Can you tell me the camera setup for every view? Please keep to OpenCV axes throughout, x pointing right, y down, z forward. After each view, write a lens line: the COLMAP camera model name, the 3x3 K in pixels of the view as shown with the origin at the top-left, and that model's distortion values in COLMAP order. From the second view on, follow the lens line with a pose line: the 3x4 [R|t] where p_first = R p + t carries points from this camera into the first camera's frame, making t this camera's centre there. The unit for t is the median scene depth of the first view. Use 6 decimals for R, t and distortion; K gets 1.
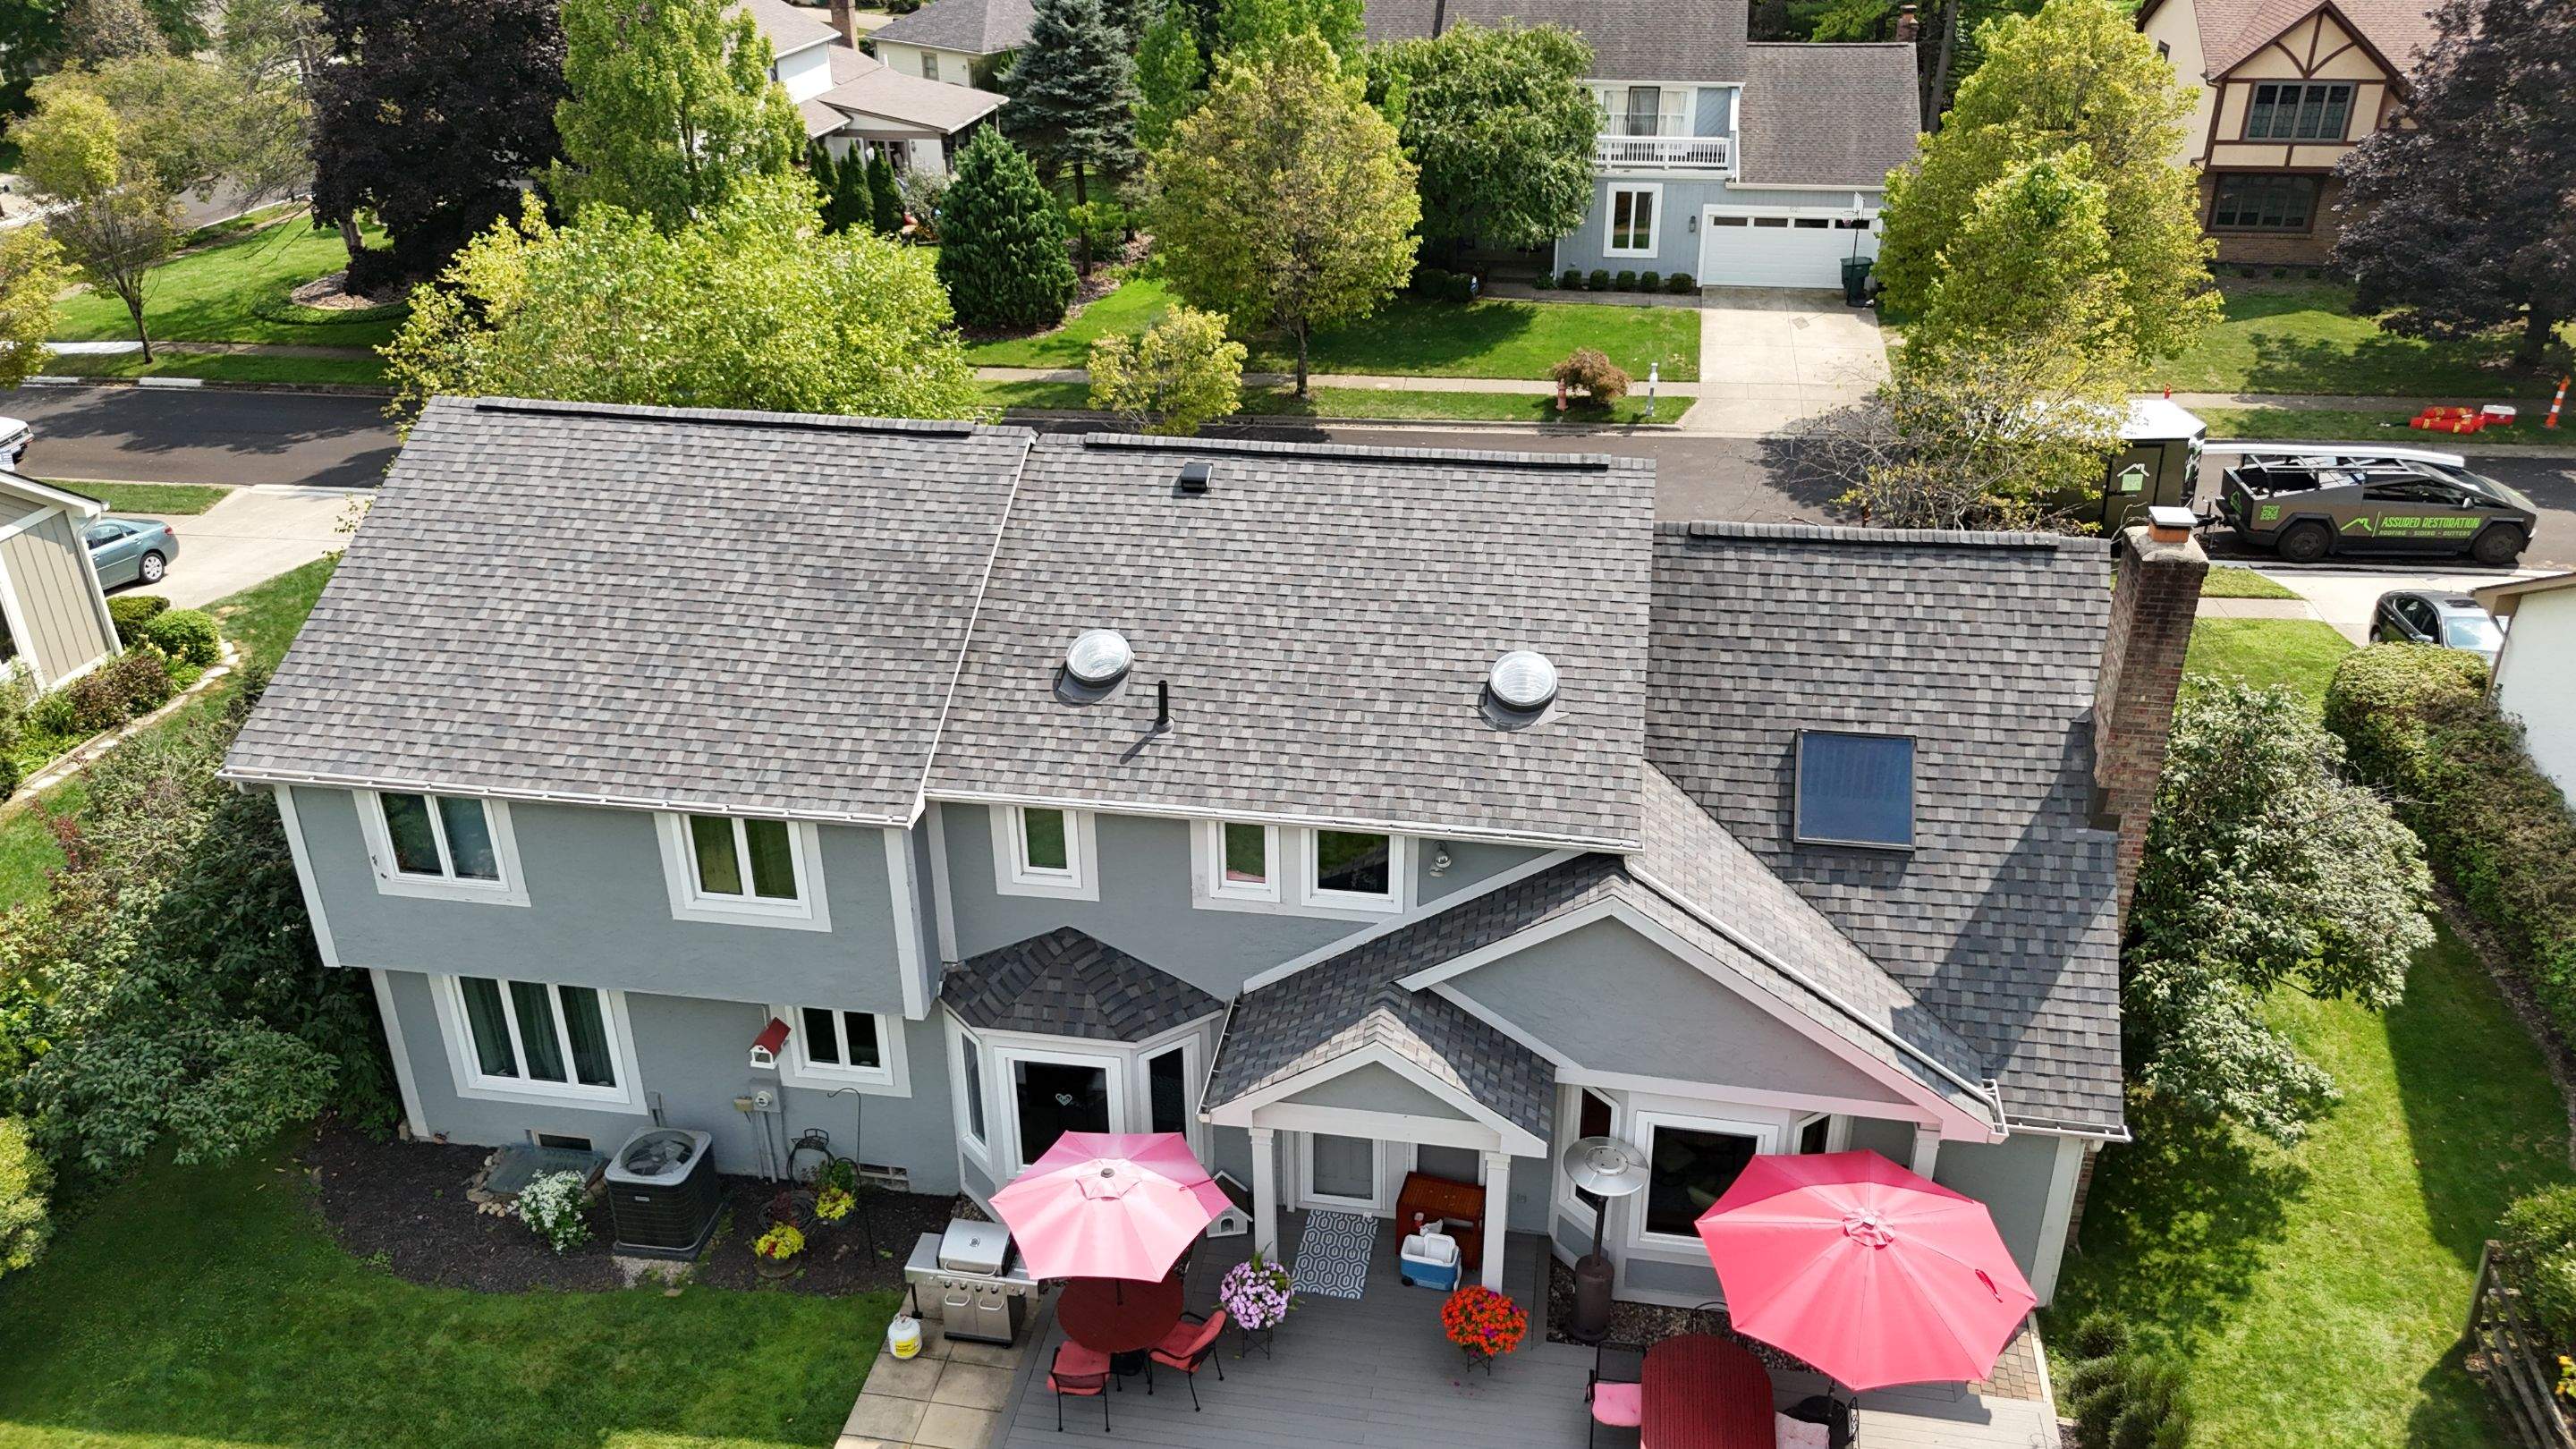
lens RADIAL K [[1924.7, 0, 1290.4], [0, 1924.7, 729.2], [0, 0, 1]] dist [0.033048, -0.005055]
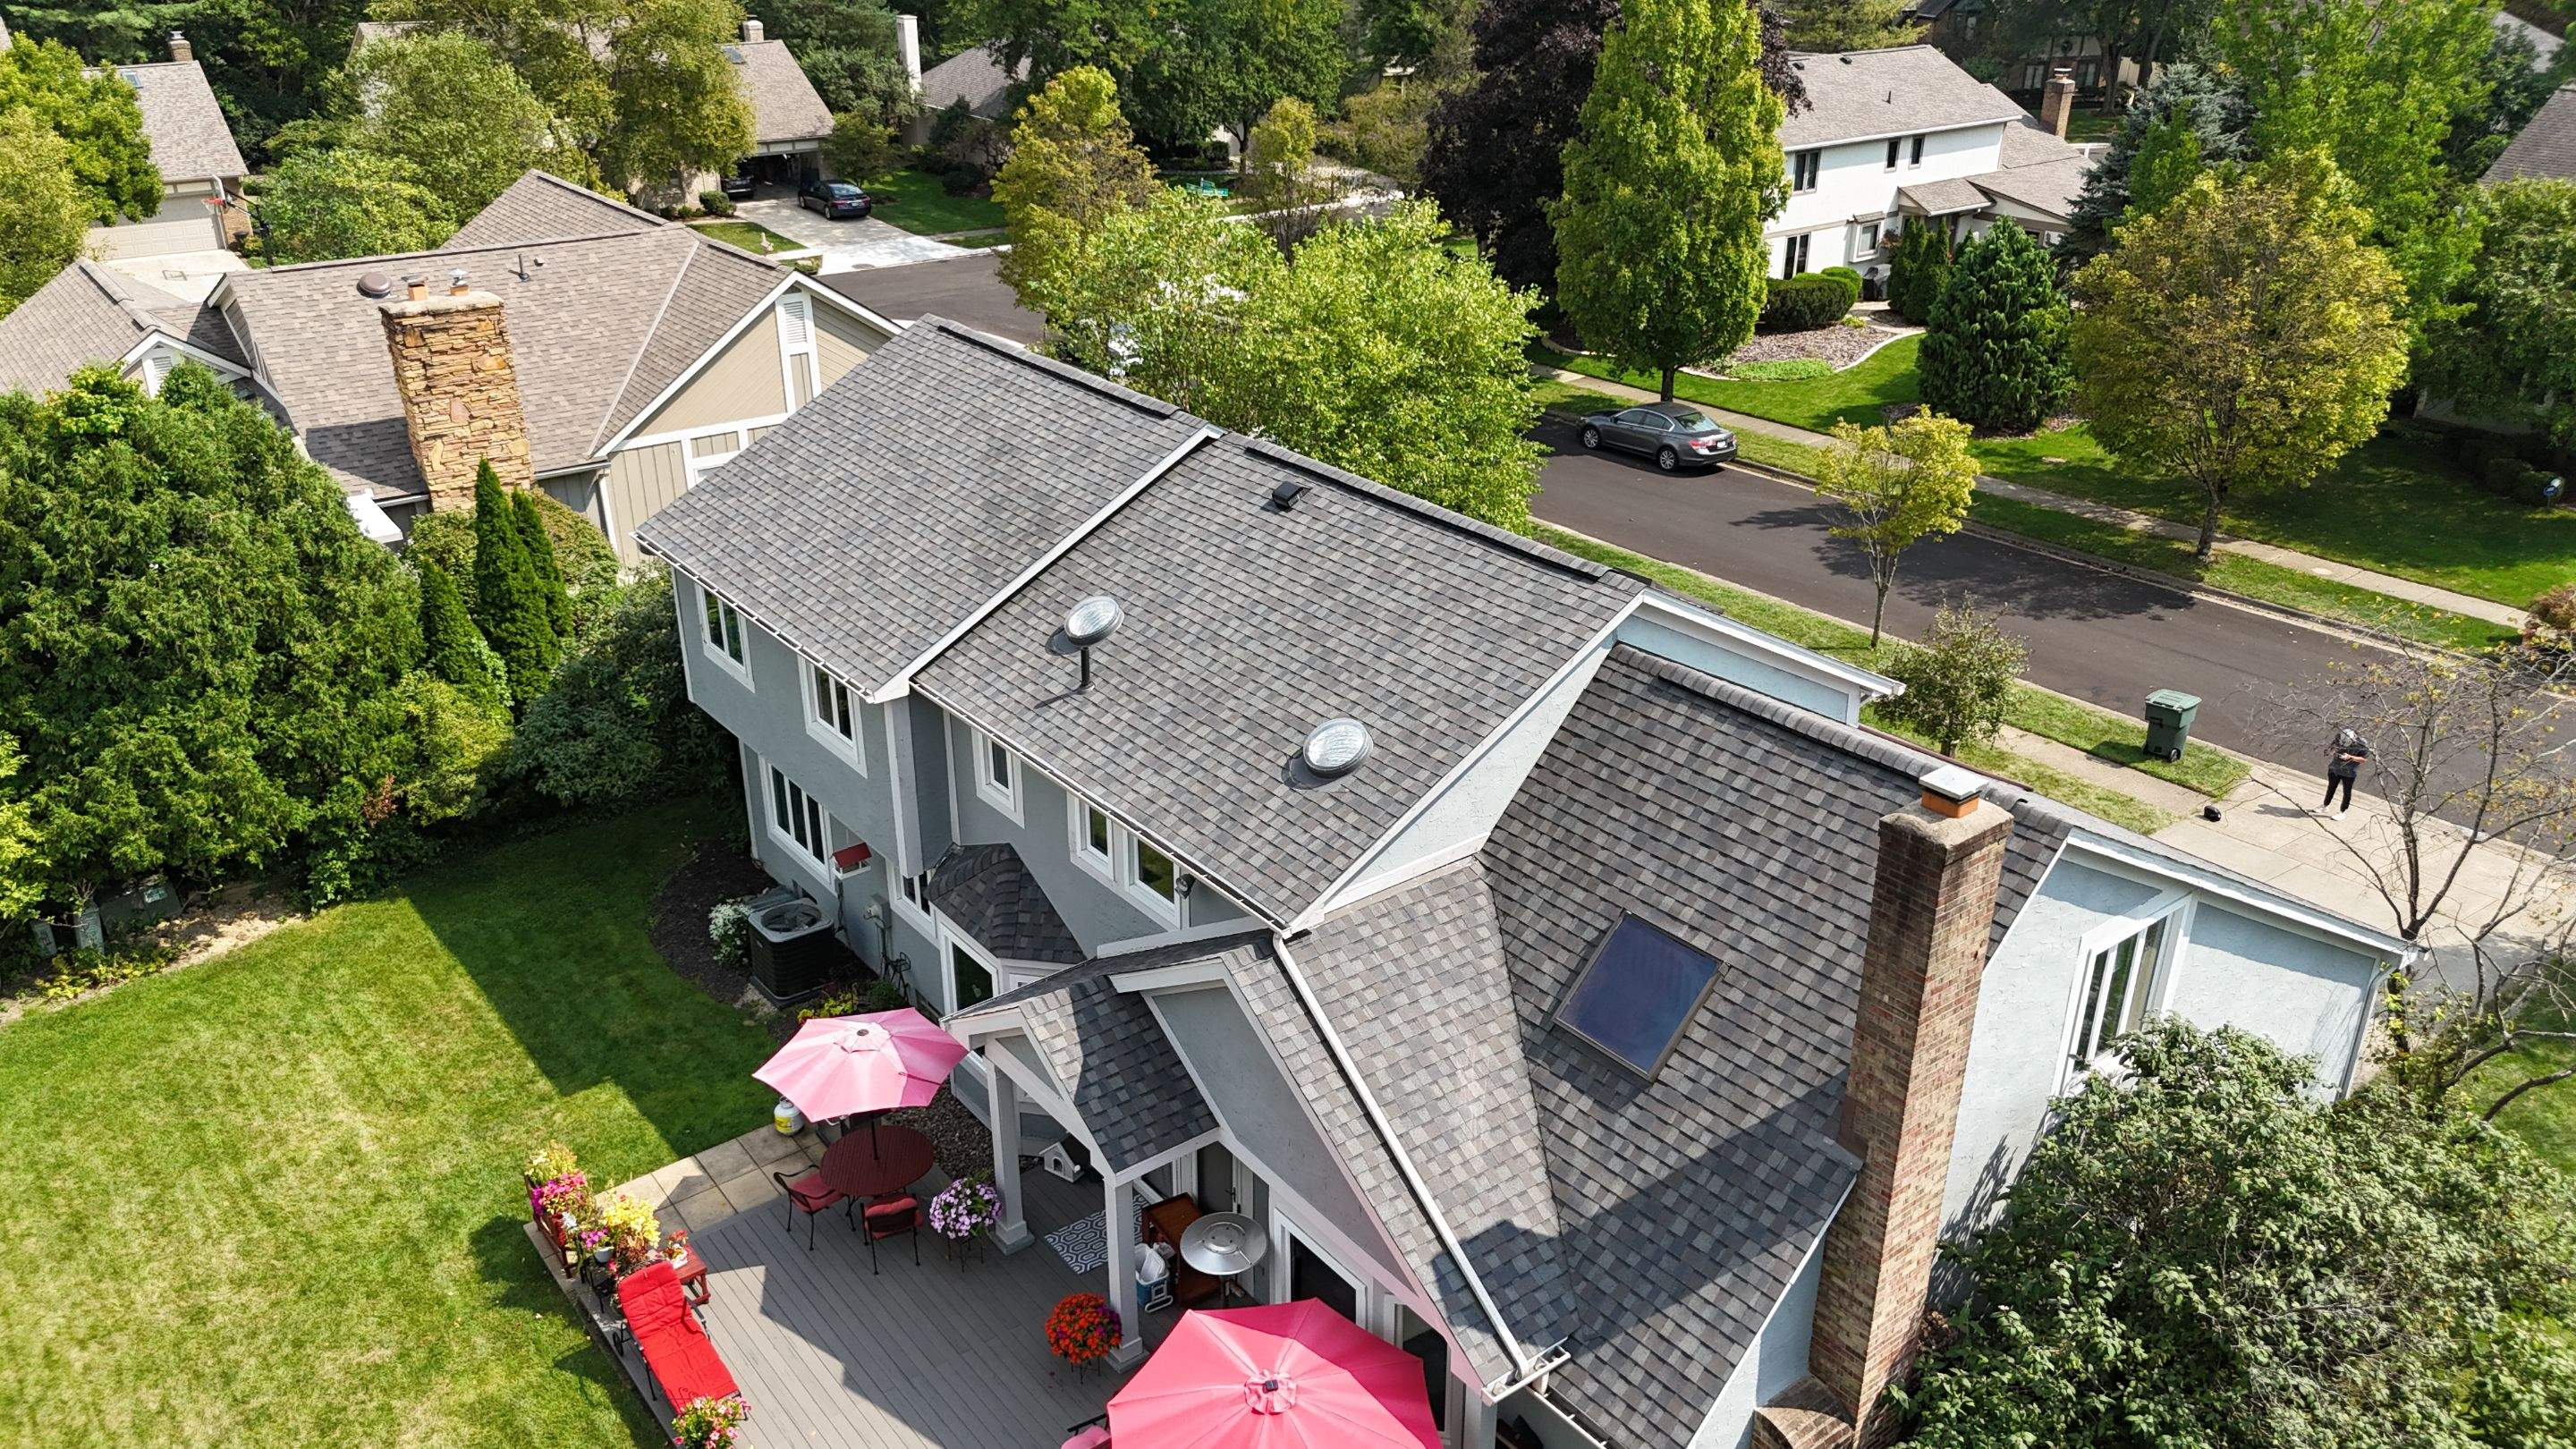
lens RADIAL K [[1924.7, 0, 1286.8], [0, 1924.7, 710.6], [0, 0, 1]] dist [0.033048, -0.005055]
pose [[0.732287, 0.288354, -0.616935, 0.644983], [-0.315759, 0.946431, 0.067561, -0.093025], [0.603368, 0.145329, 0.784109, 0.201495]]
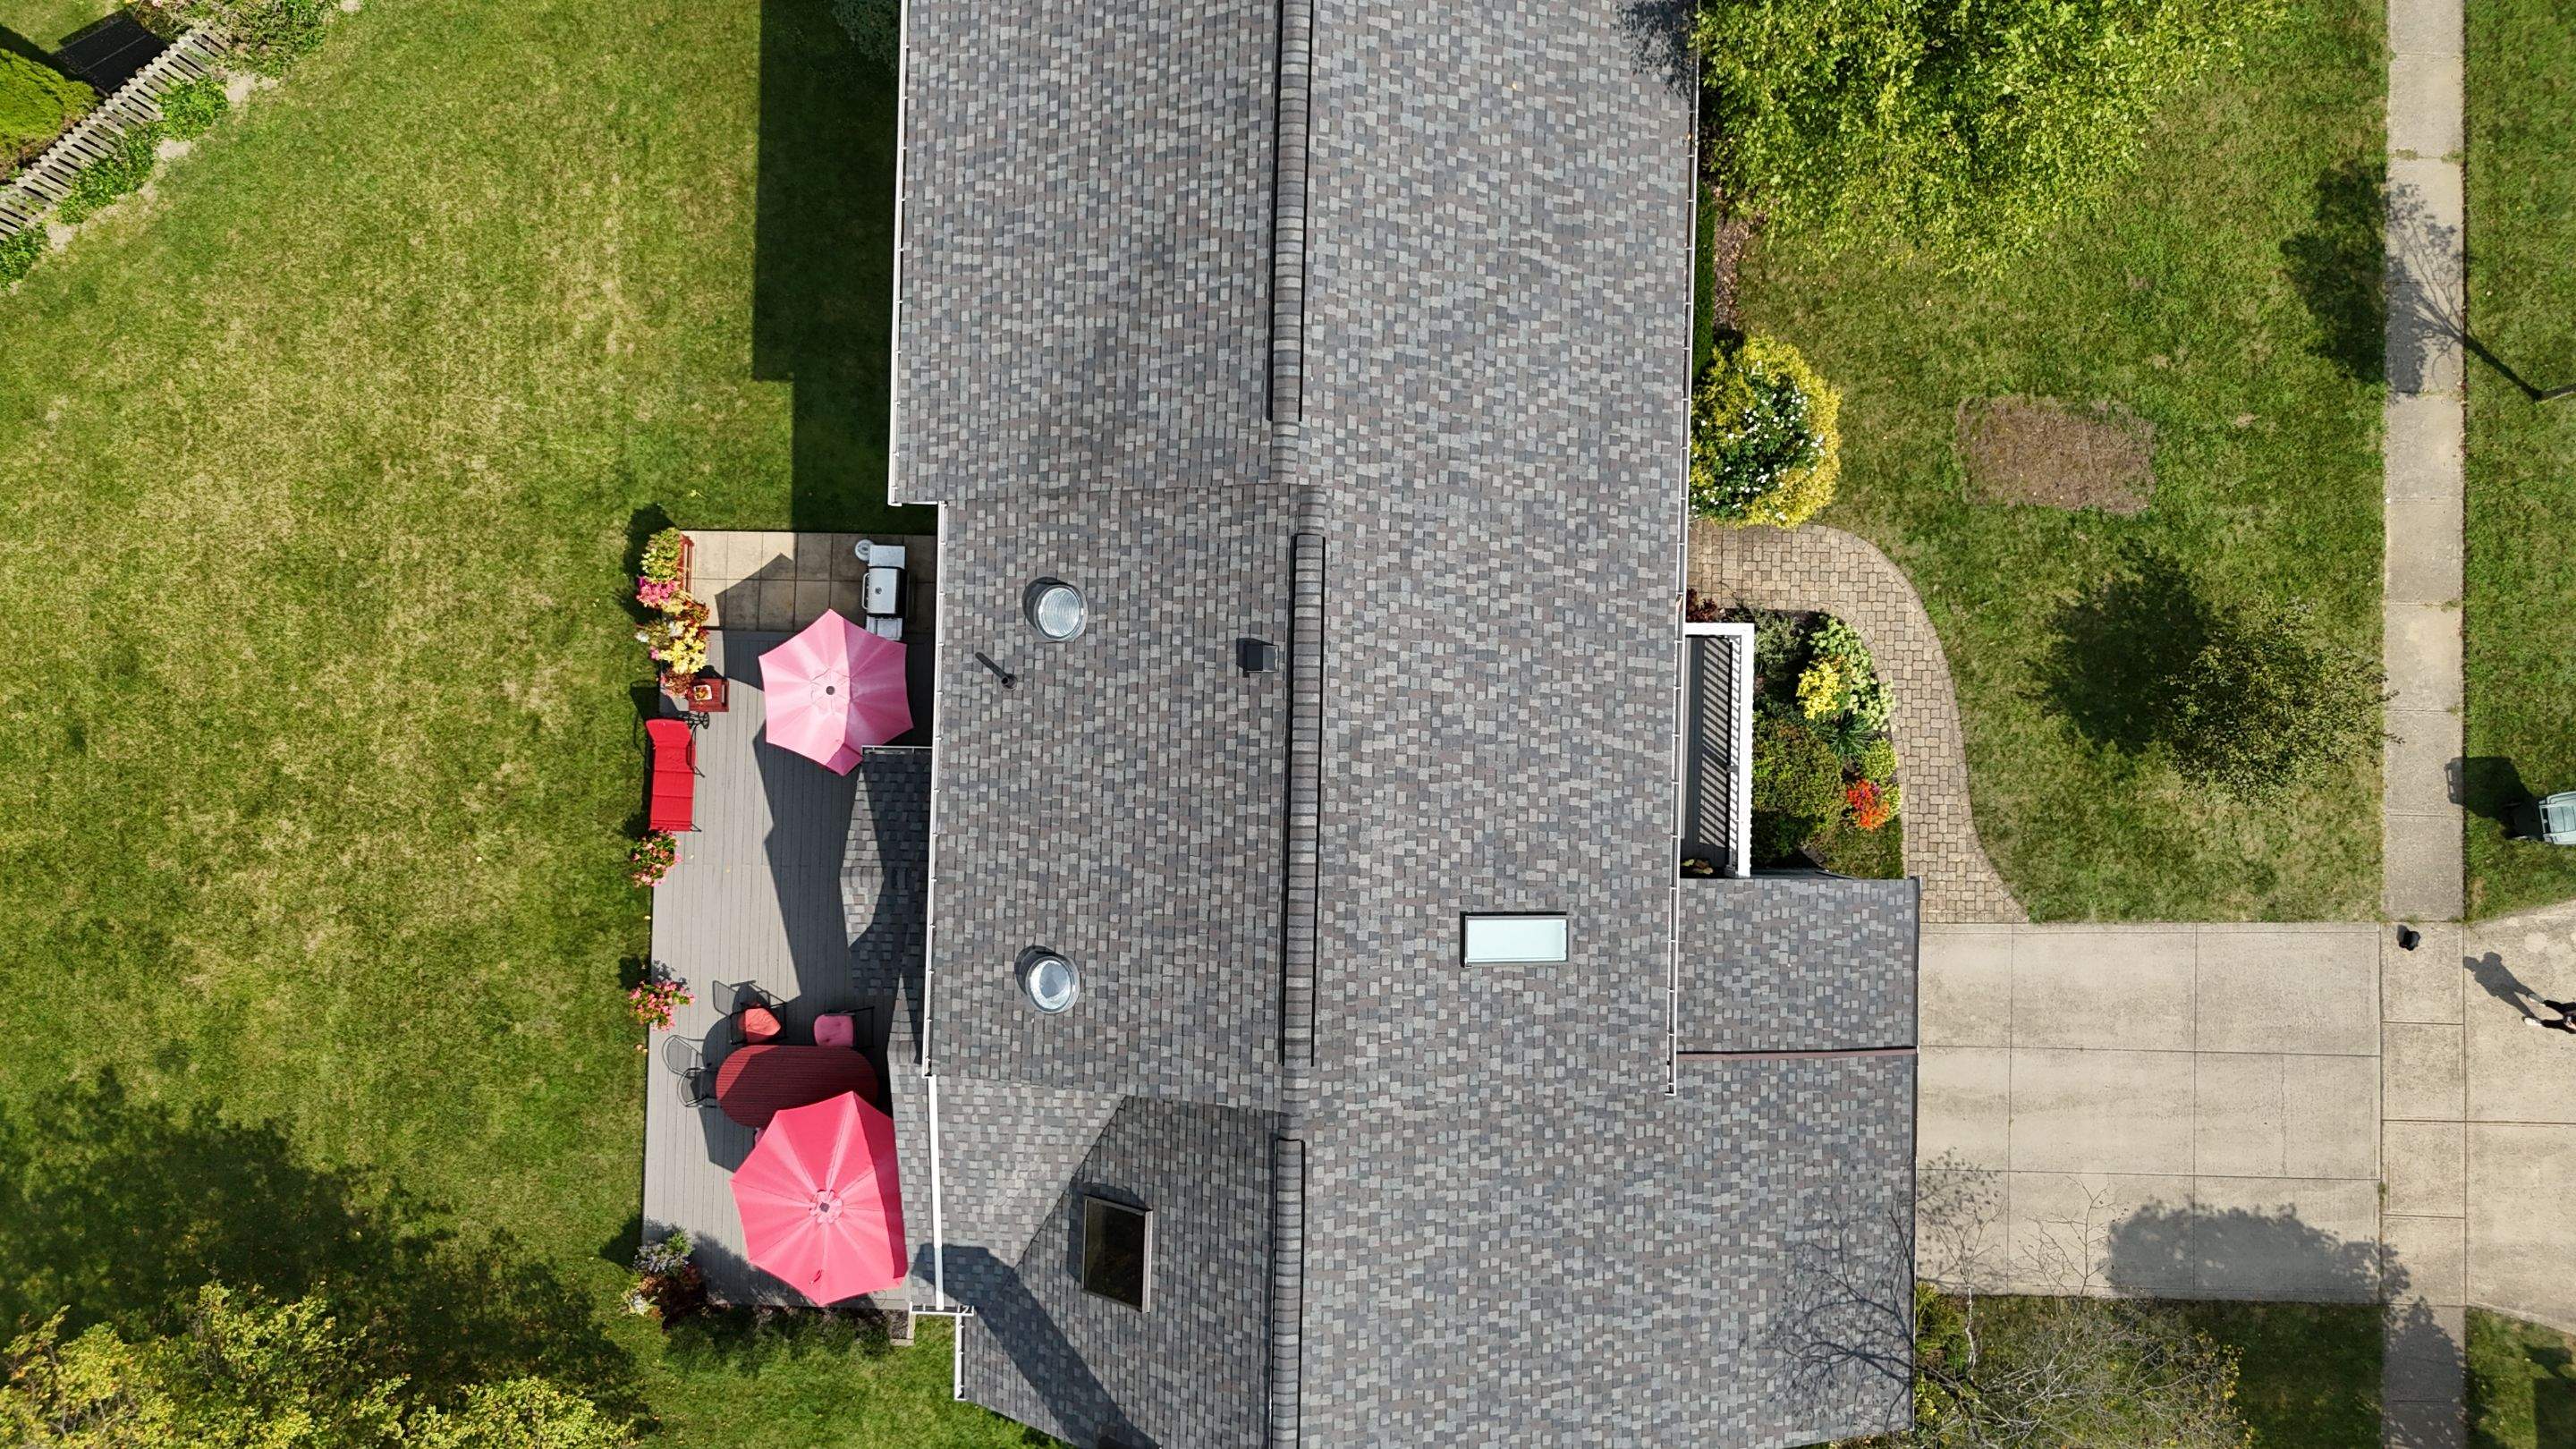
lens RADIAL K [[1924.7, 0, 1298.1], [0, 1924.7, 727.7], [0, 0, 1]] dist [0.033048, -0.005055]
pose [[0.140202, 0.989922, -0.019943, 0.010291], [-0.438141, 0.080091, 0.895331, -1.067399], [0.887906, -0.116790, 0.444954, 0.581236]]
